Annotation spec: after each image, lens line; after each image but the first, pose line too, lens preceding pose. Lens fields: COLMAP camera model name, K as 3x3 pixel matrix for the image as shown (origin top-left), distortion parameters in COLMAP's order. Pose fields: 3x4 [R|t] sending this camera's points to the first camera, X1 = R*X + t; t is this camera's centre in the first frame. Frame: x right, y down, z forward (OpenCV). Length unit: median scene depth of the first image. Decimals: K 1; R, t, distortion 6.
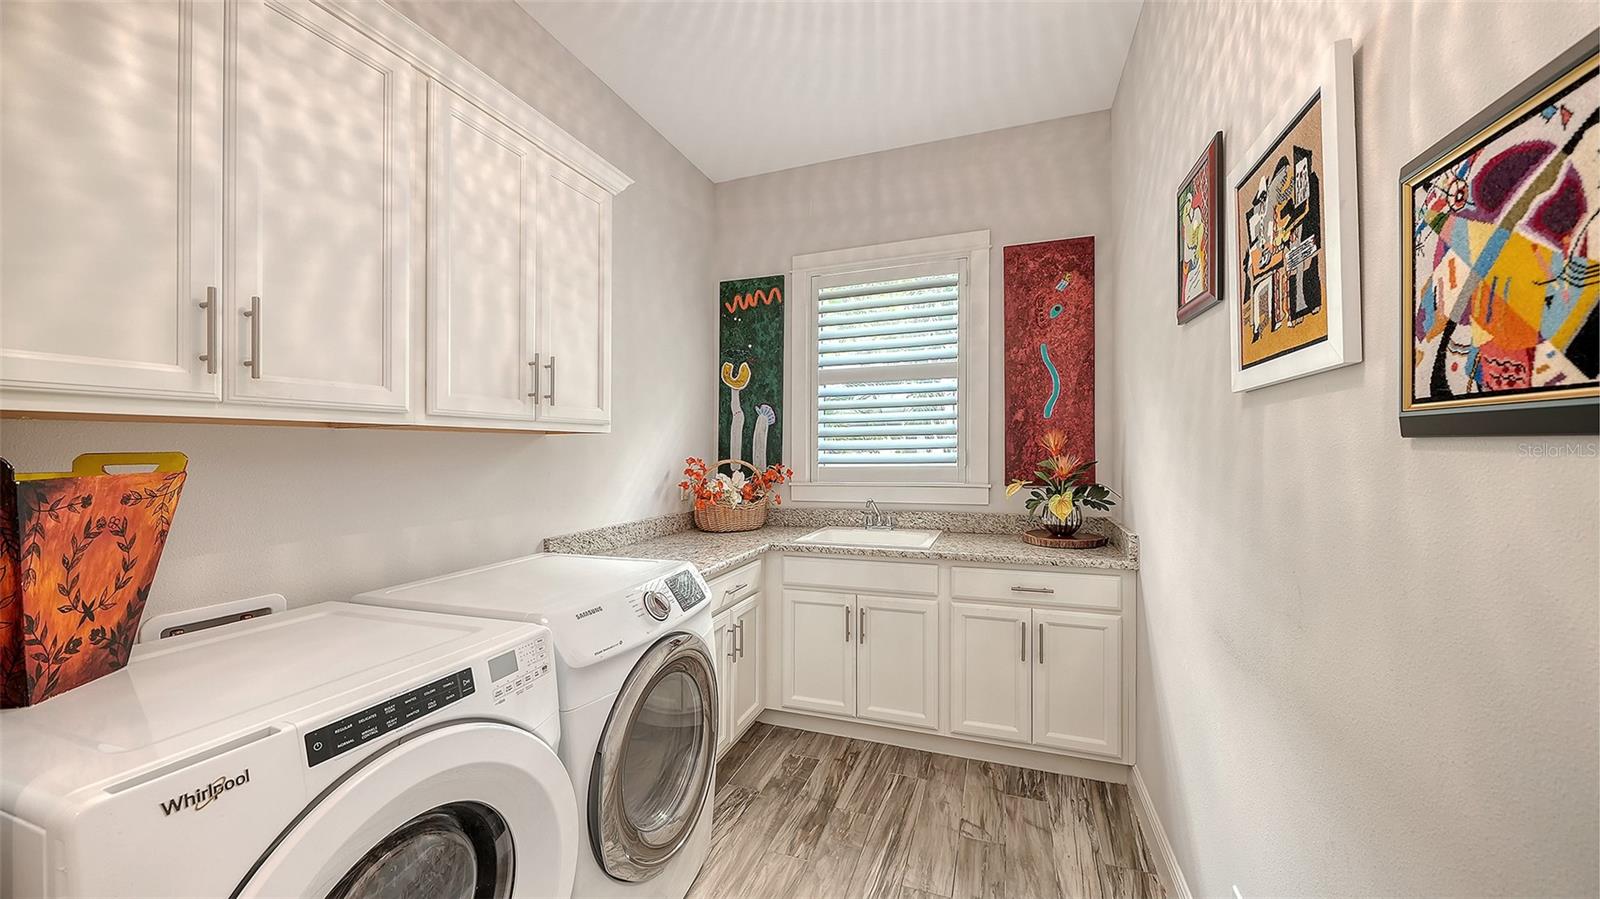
lens RADIAL K [[571.7, 0, 797.8], [0, 571.7, 456.5], [0, 0, 1]] dist [0.009189, -0.000480]
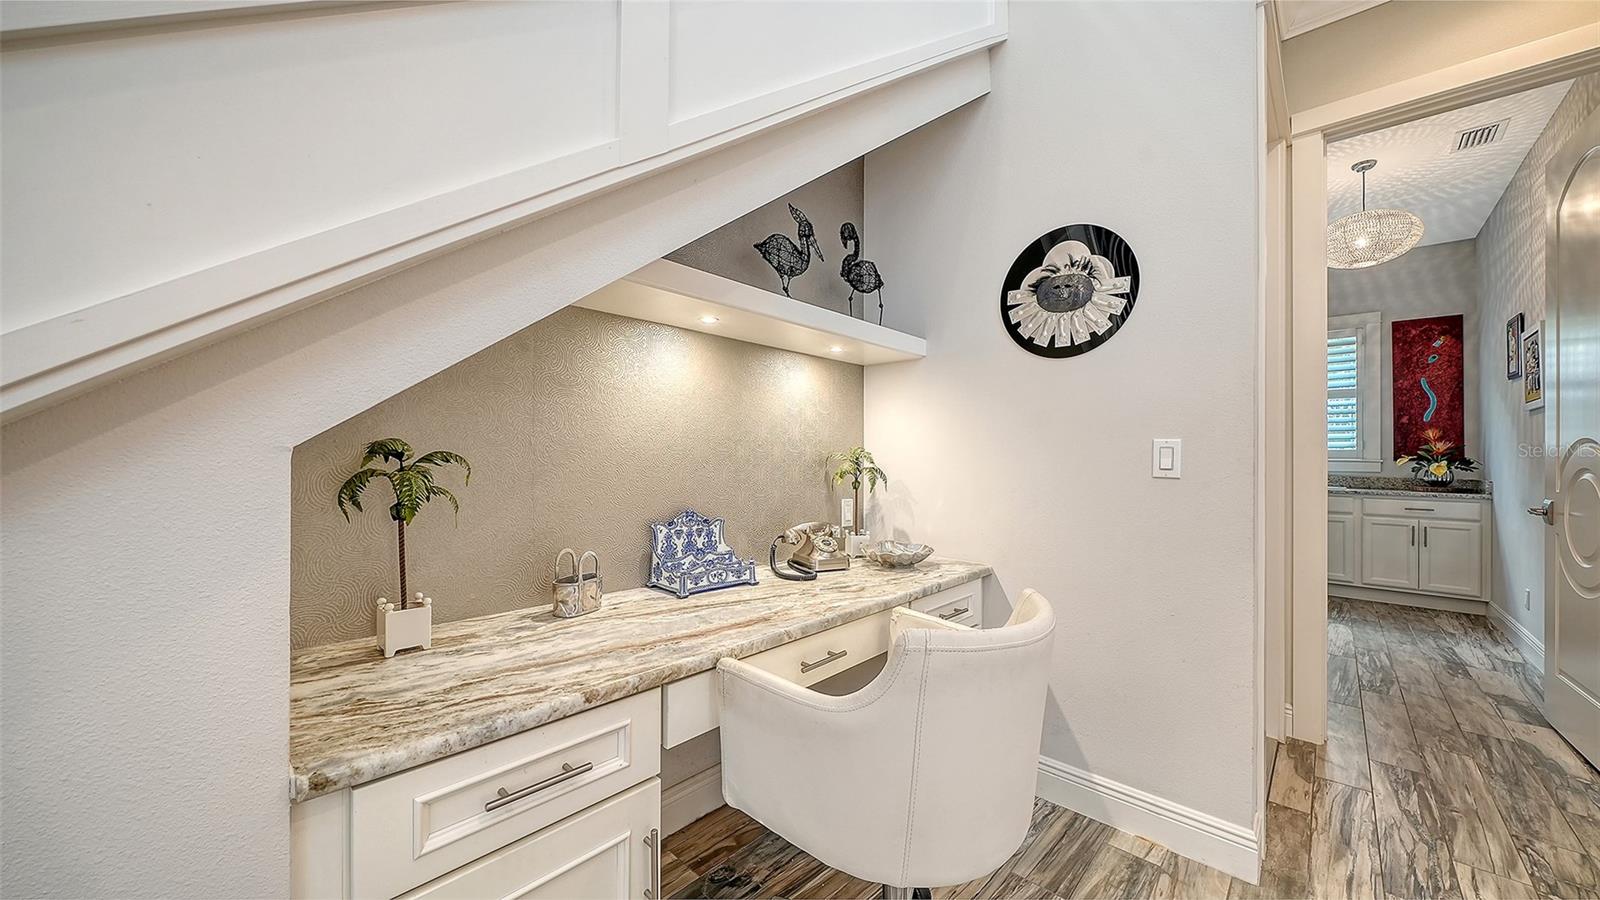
lens RADIAL K [[562.6, 0, 800.0], [0, 562.6, 450.0], [0, 0, 1]] dist [-0.001657, -0.002489]
pose [[0.918694, 0.011762, -0.394795, -0.640543], [-0.021872, 0.999538, -0.021117, 0.097960], [0.394364, 0.028035, 0.918527, -1.304108]]
